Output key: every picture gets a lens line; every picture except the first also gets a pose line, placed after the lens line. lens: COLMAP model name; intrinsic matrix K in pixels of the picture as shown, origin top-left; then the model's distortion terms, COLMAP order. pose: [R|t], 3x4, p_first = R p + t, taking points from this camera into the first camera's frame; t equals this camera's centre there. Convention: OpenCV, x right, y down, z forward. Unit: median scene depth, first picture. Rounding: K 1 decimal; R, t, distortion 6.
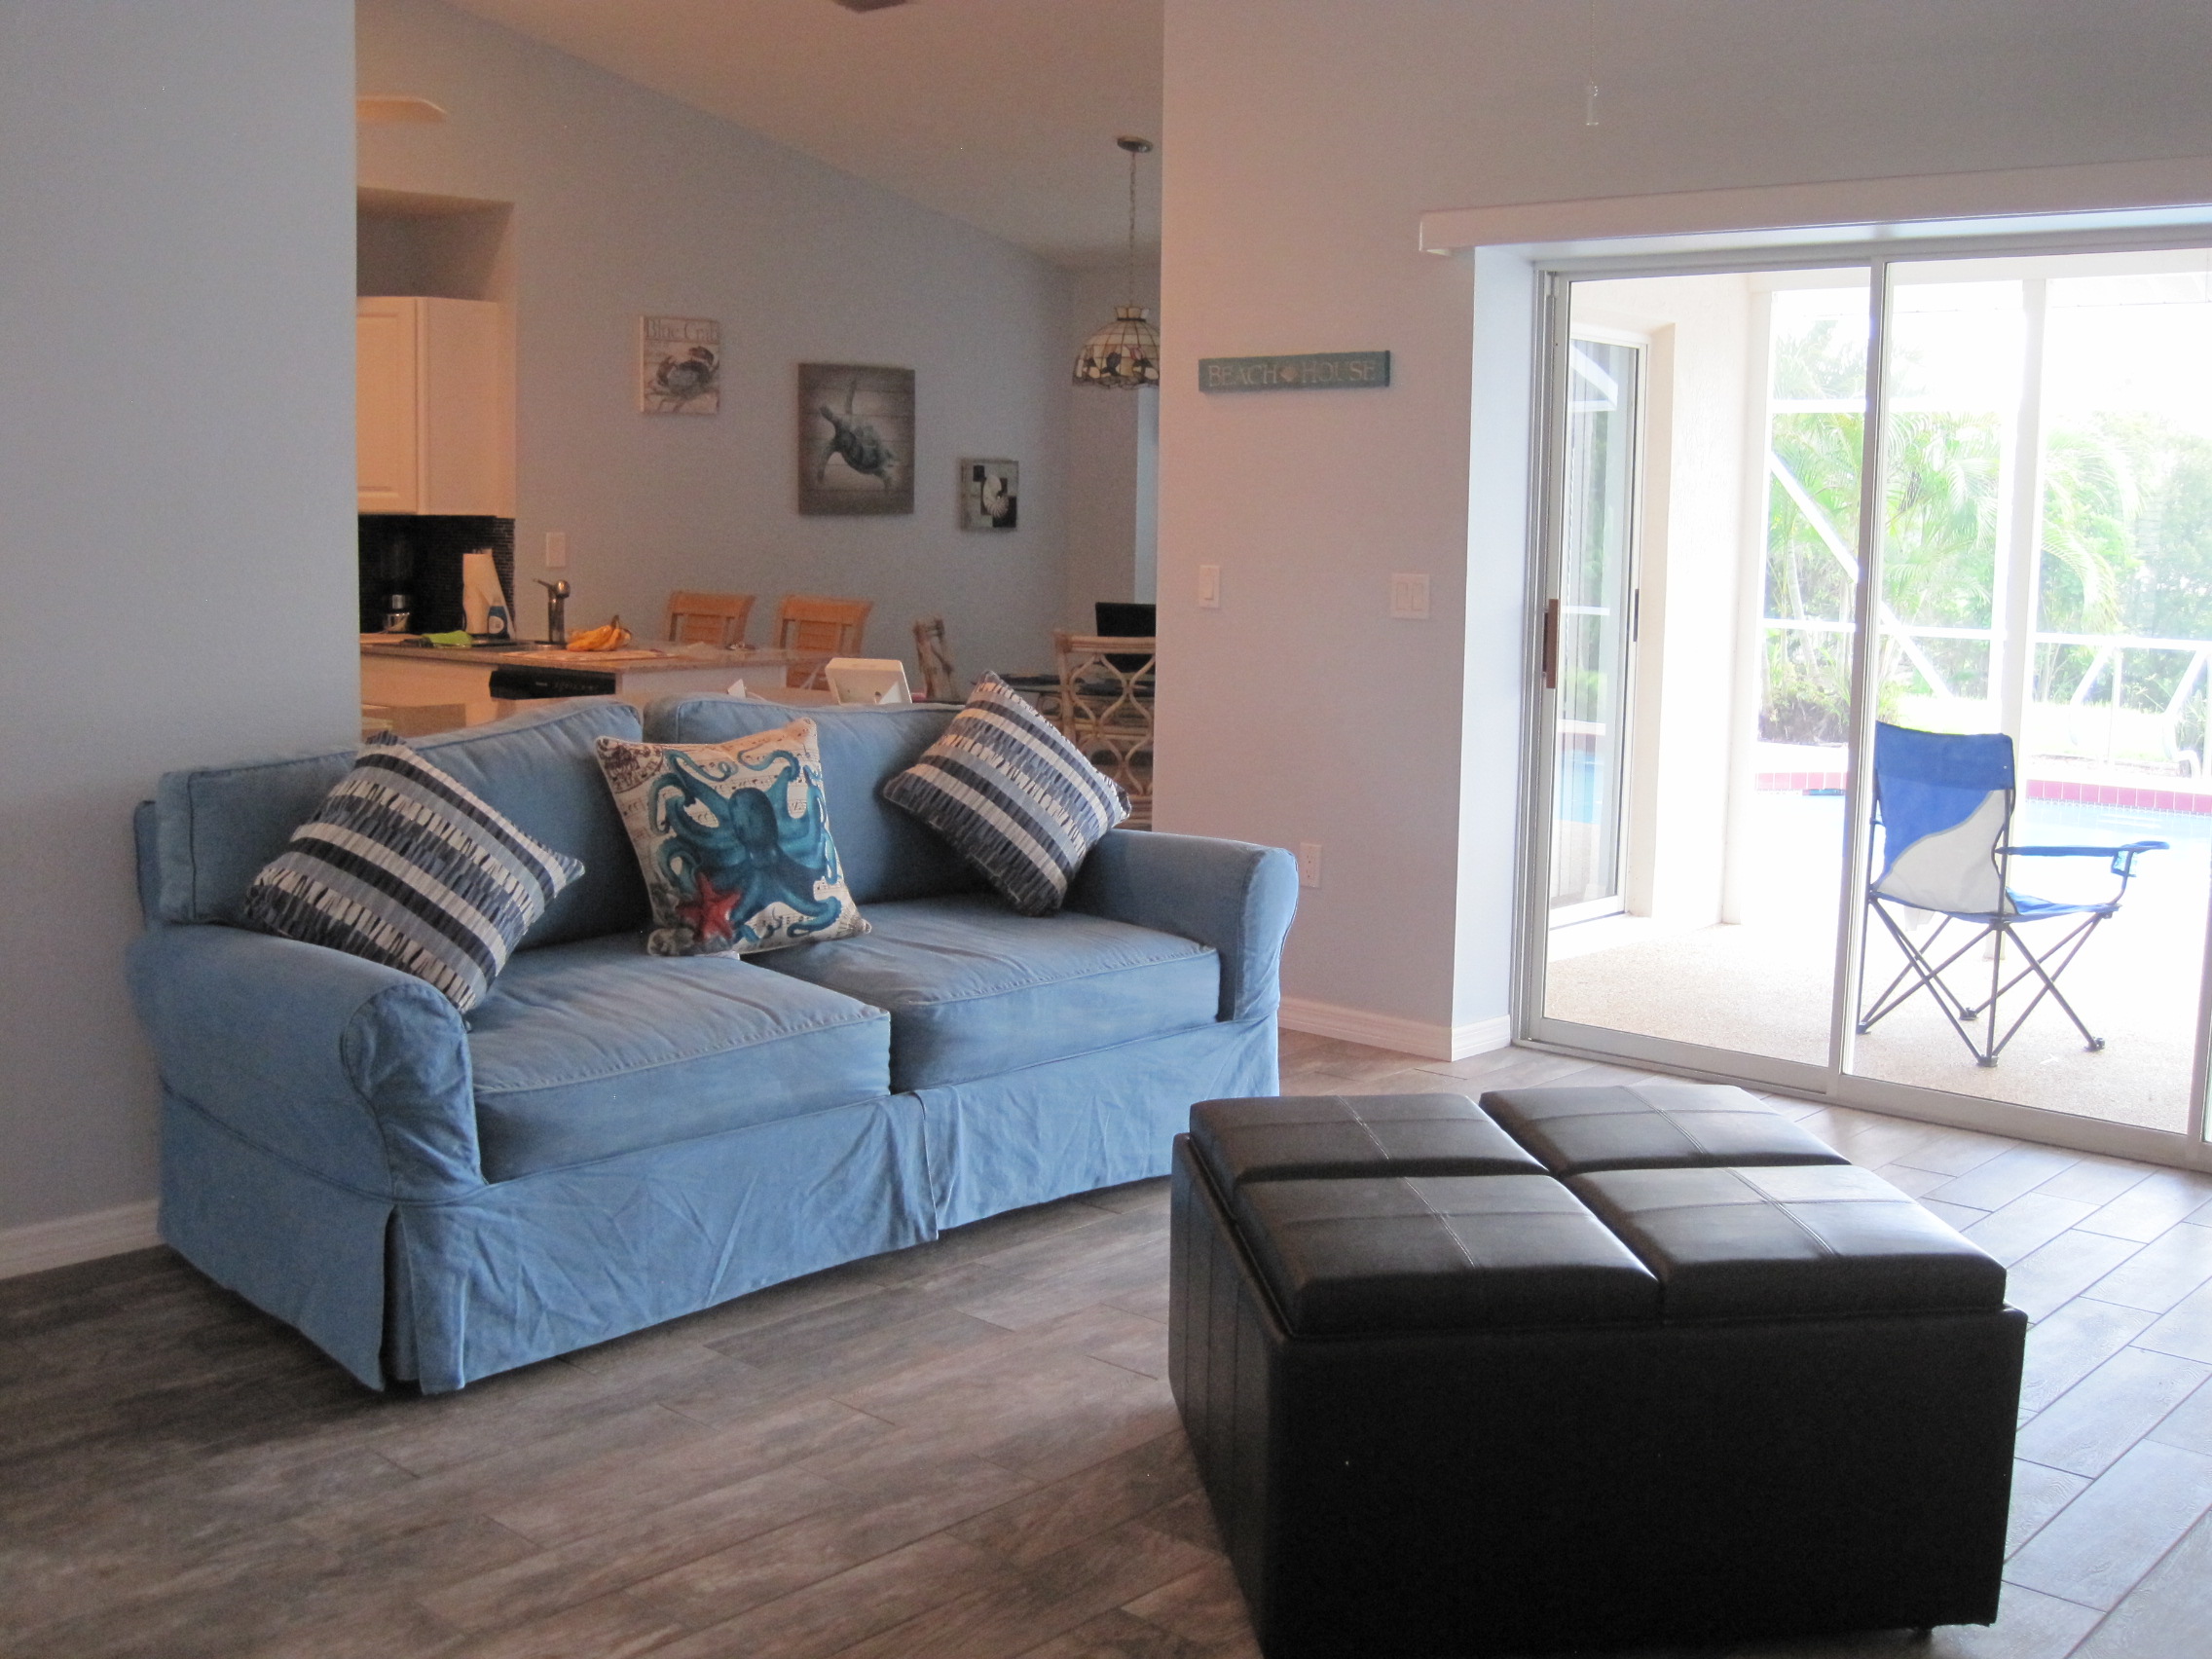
lens RADIAL K [[2308.7, 0, 1101.3], [0, 2308.7, 829.6], [0, 0, 1]] dist [-0.118546, 0.000000]
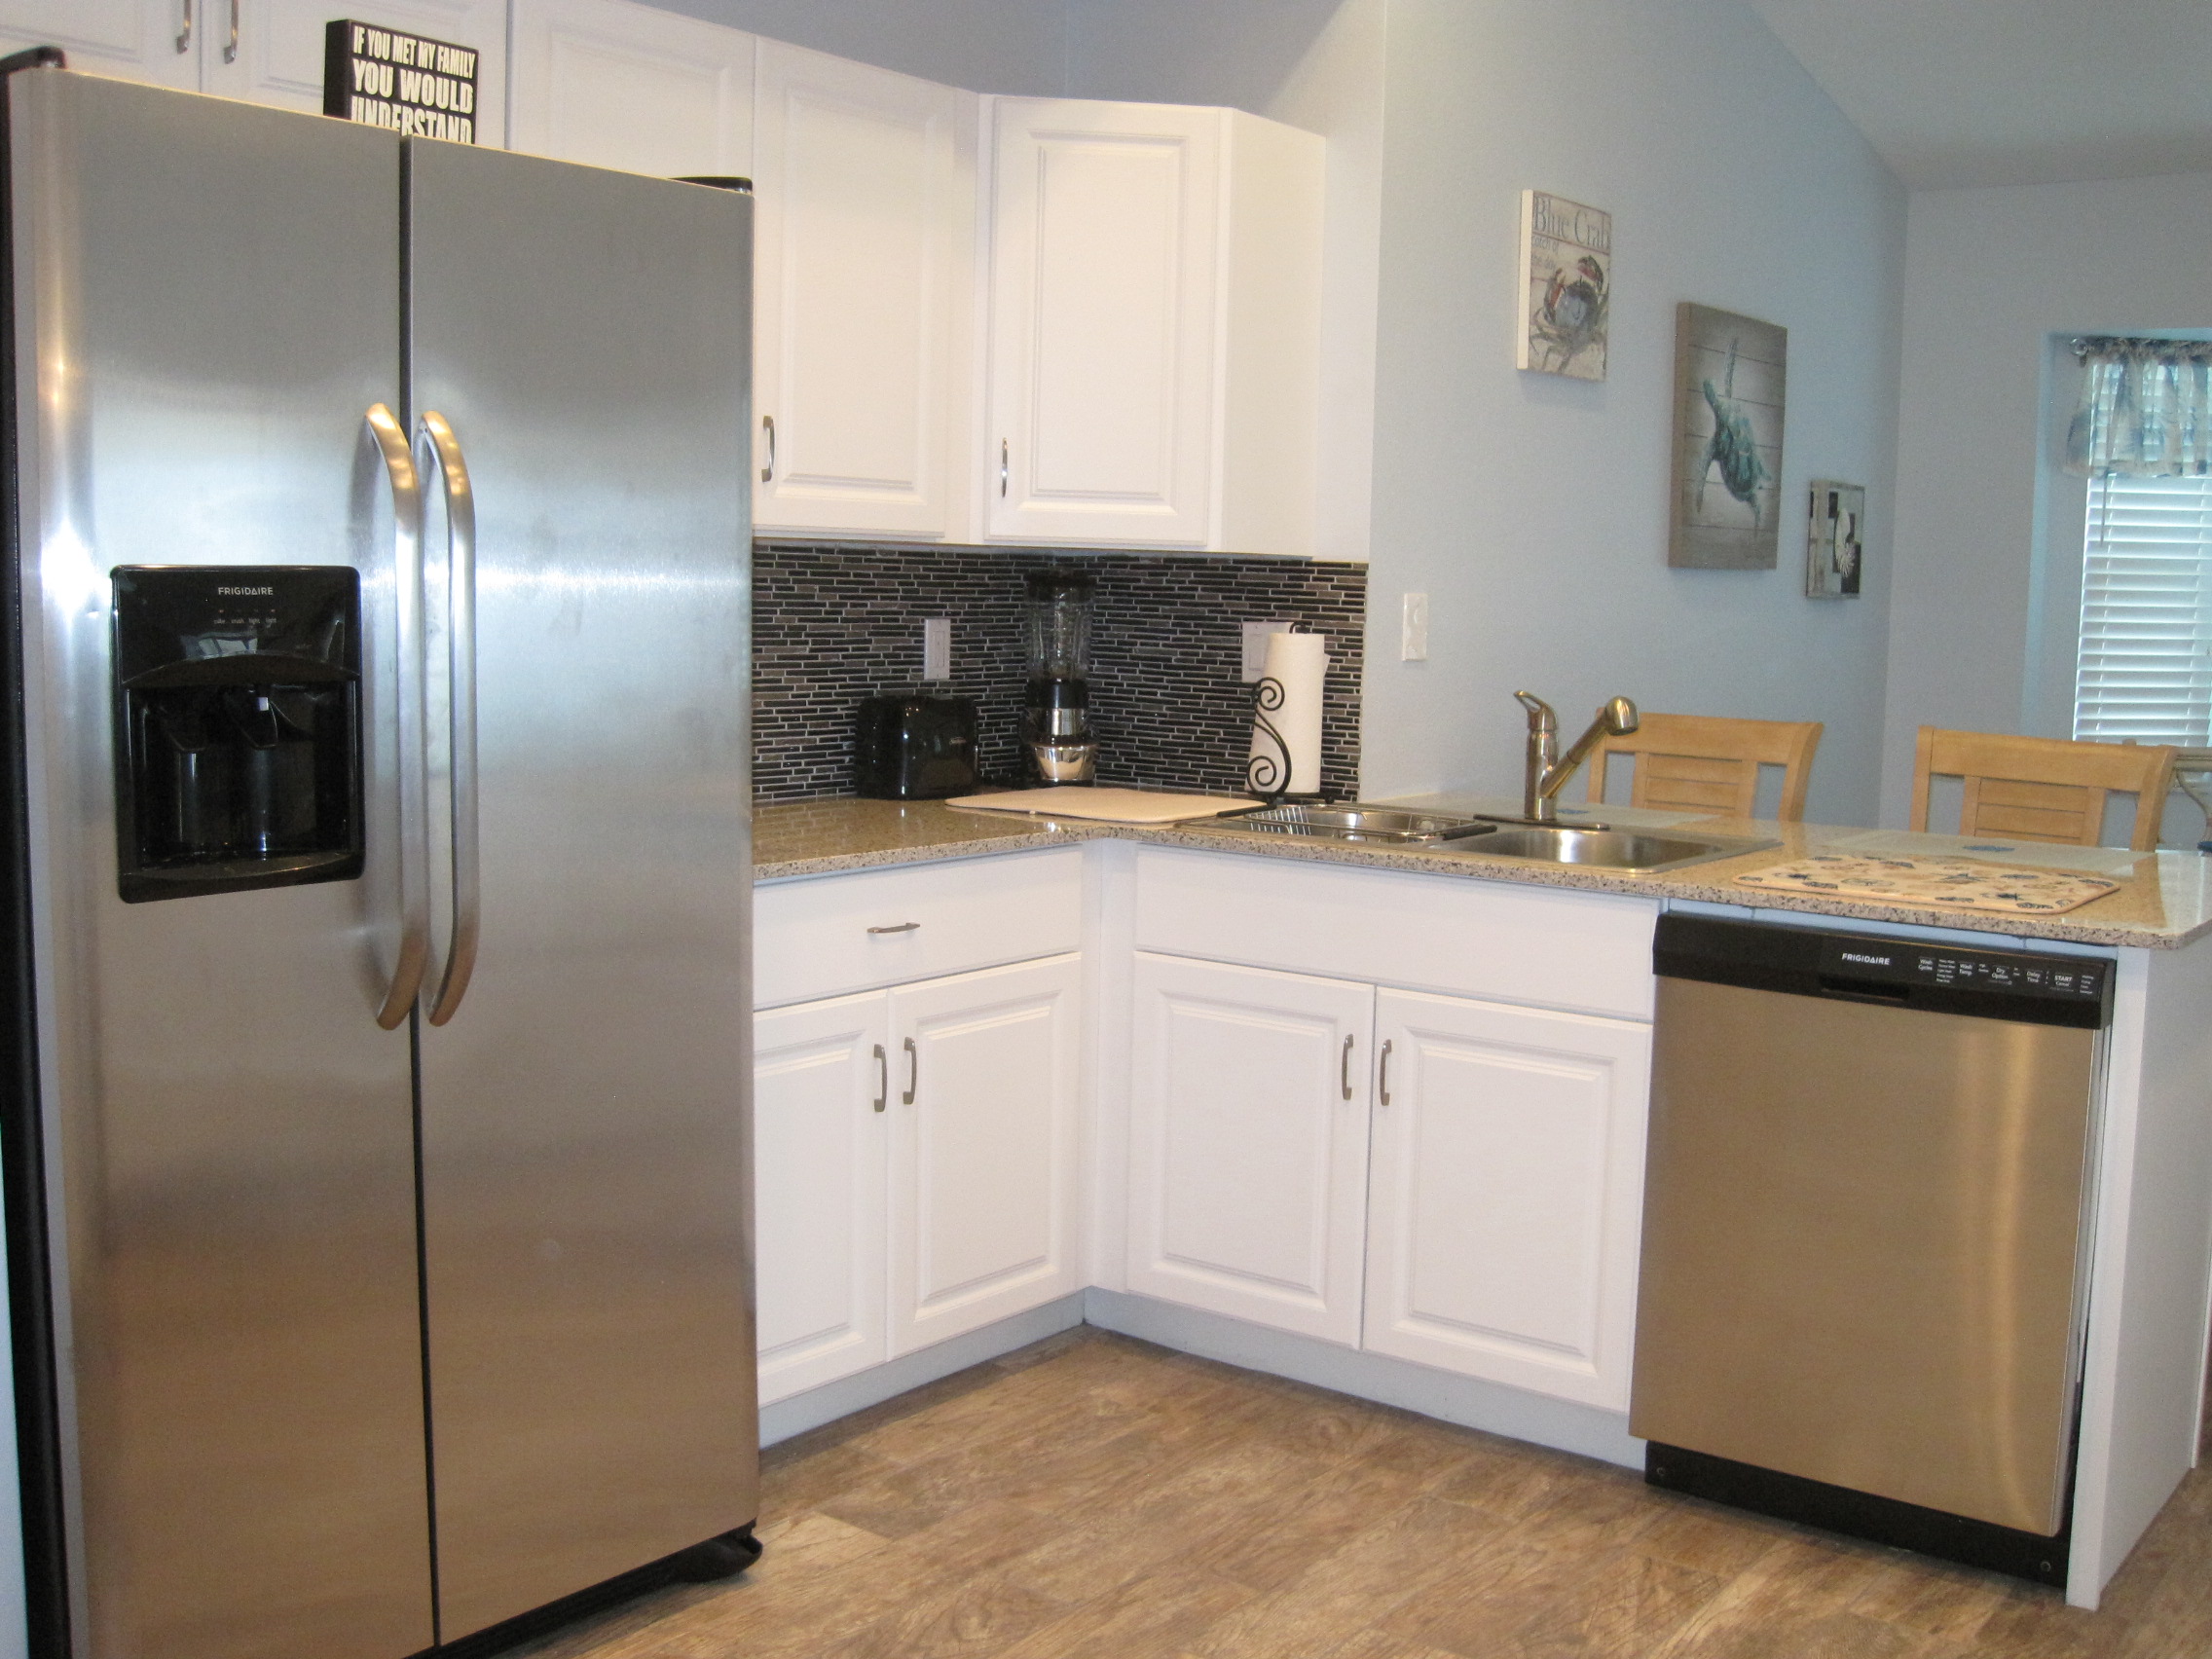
lens RADIAL K [[2308.7, 0, 1109.7], [0, 2308.7, 835.0], [0, 0, 1]] dist [-0.118546, 0.000000]
pose [[0.995634, -0.004066, 0.093254, -0.347441], [0.006214, 0.999722, -0.022762, -0.063384], [-0.093136, 0.023242, 0.995382, 0.485172]]
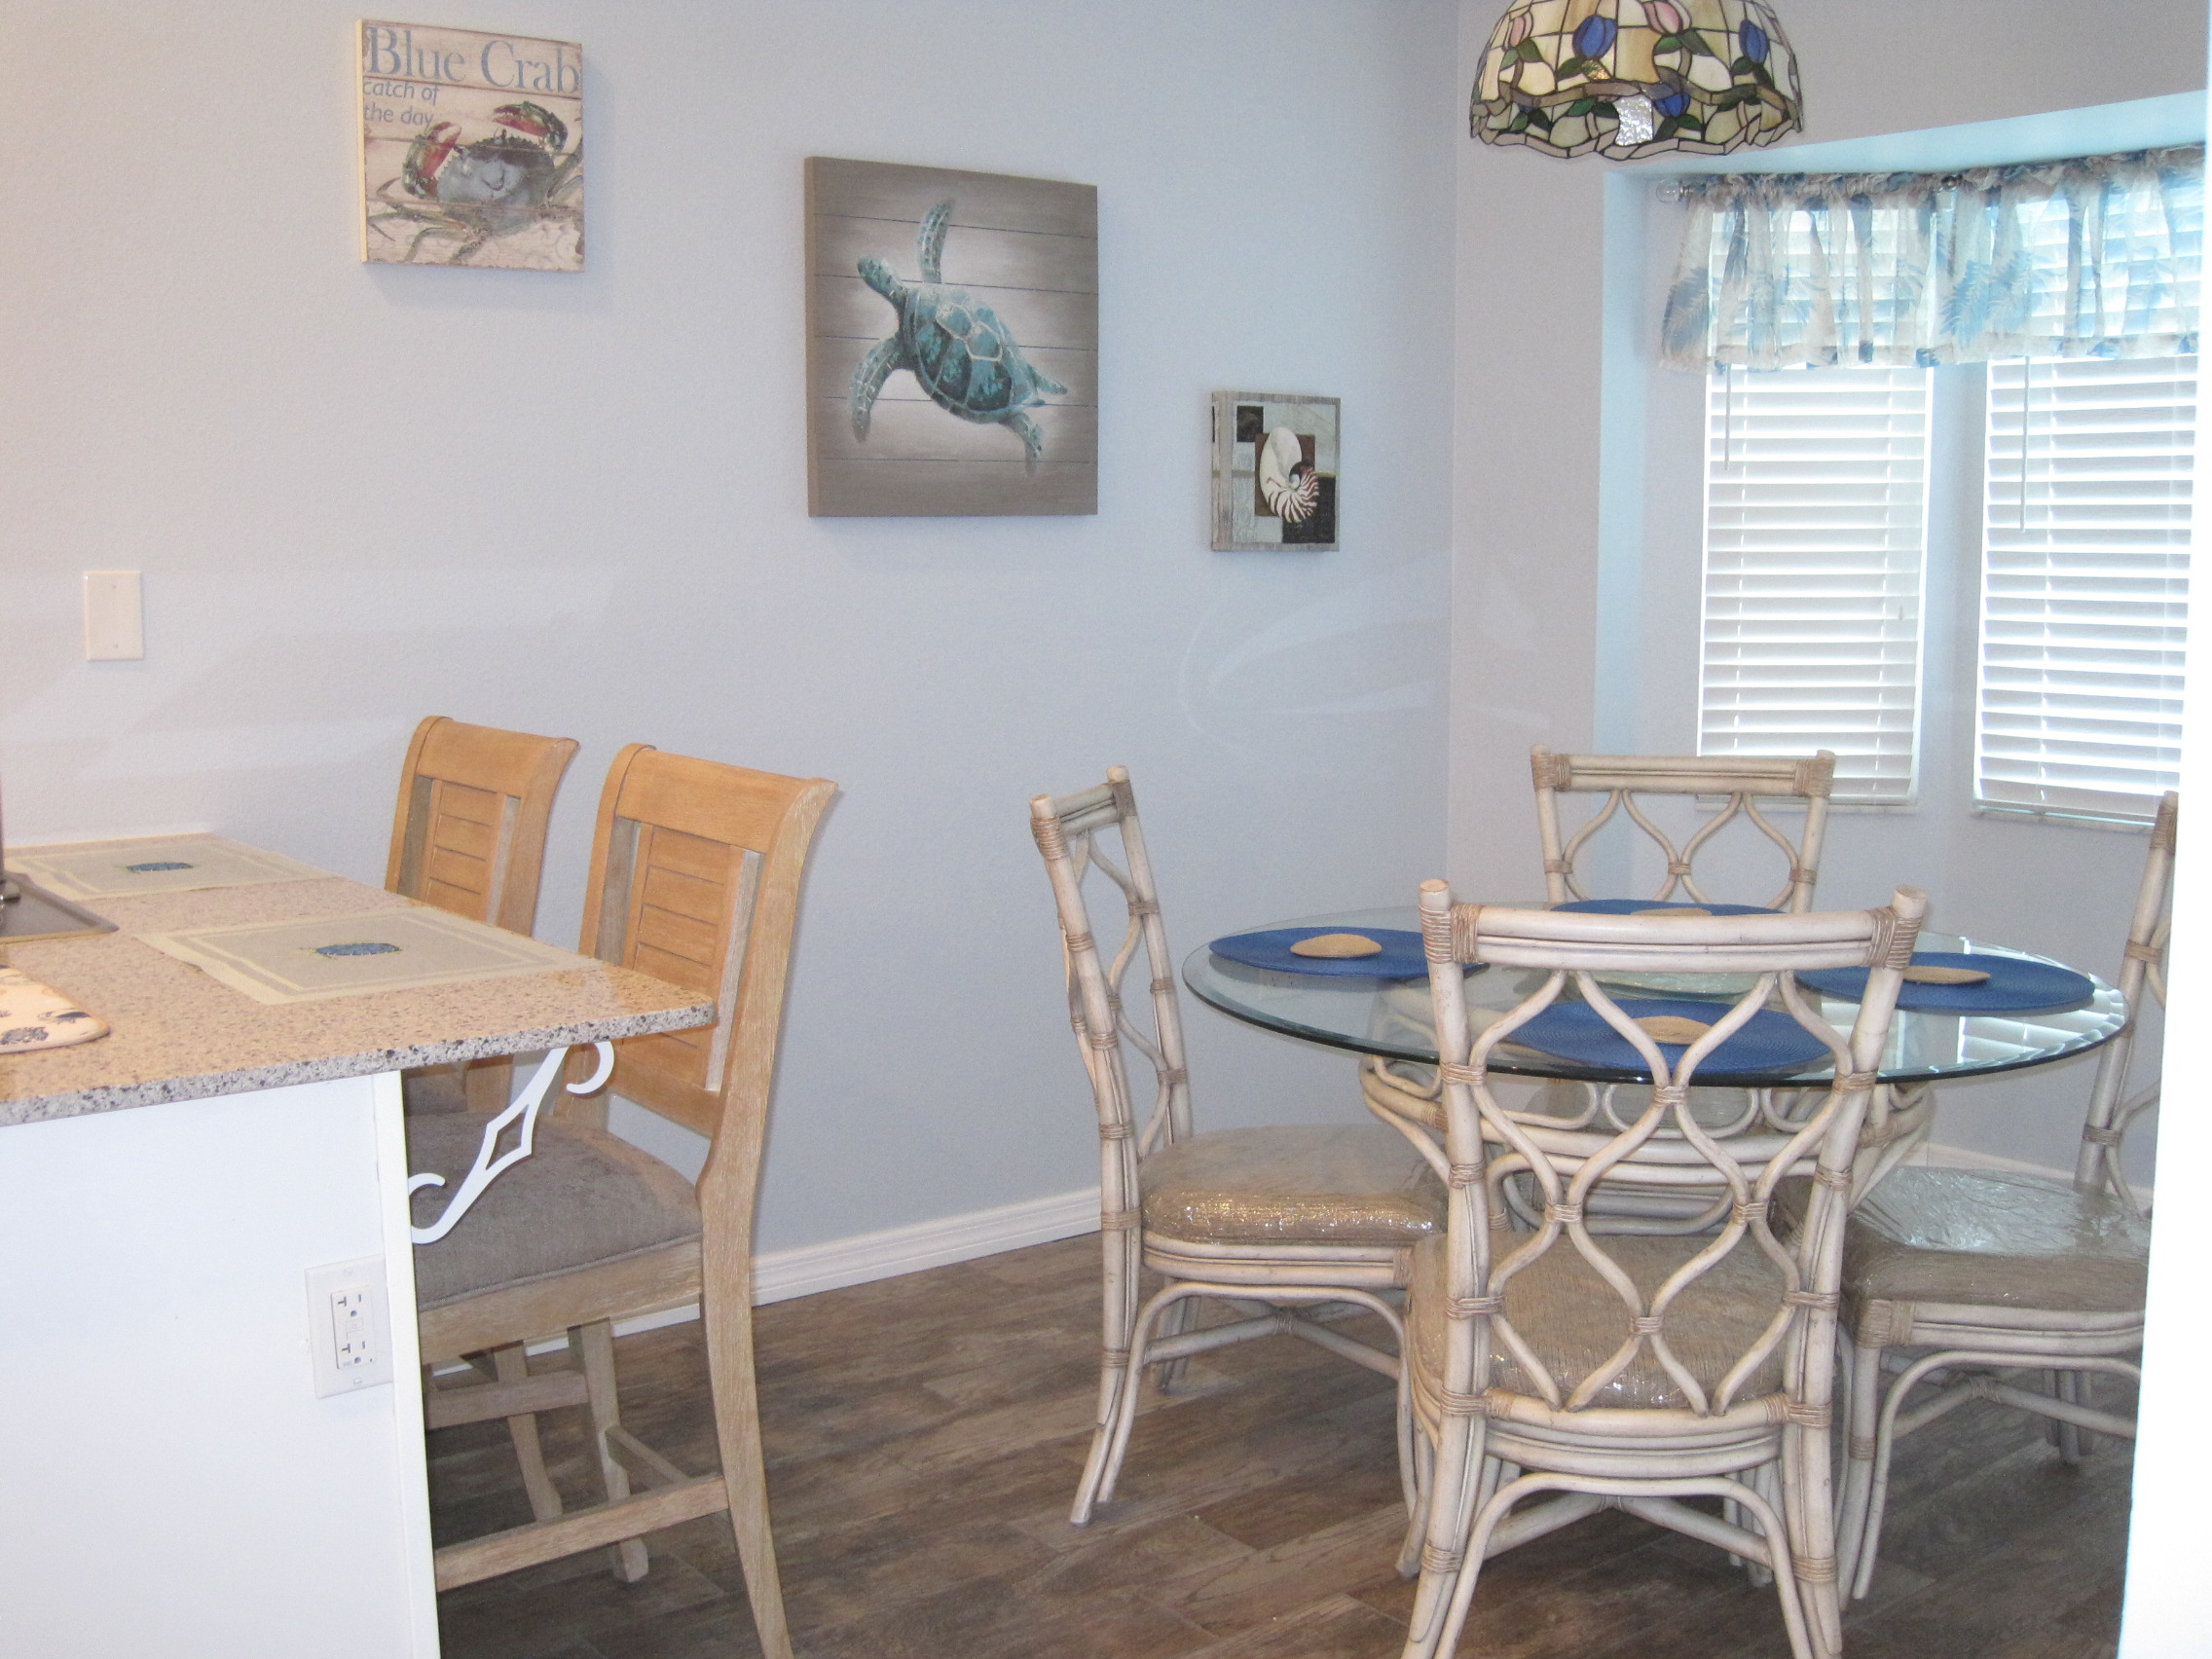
lens RADIAL K [[2308.7, 0, 1105.1], [0, 2308.7, 834.6], [0, 0, 1]] dist [-0.118546, 0.000000]
pose [[0.987863, 0.007479, -0.155150, -0.012467], [-0.008412, 0.999950, -0.005360, -0.082725], [0.155102, 0.006600, 0.987876, 0.636472]]
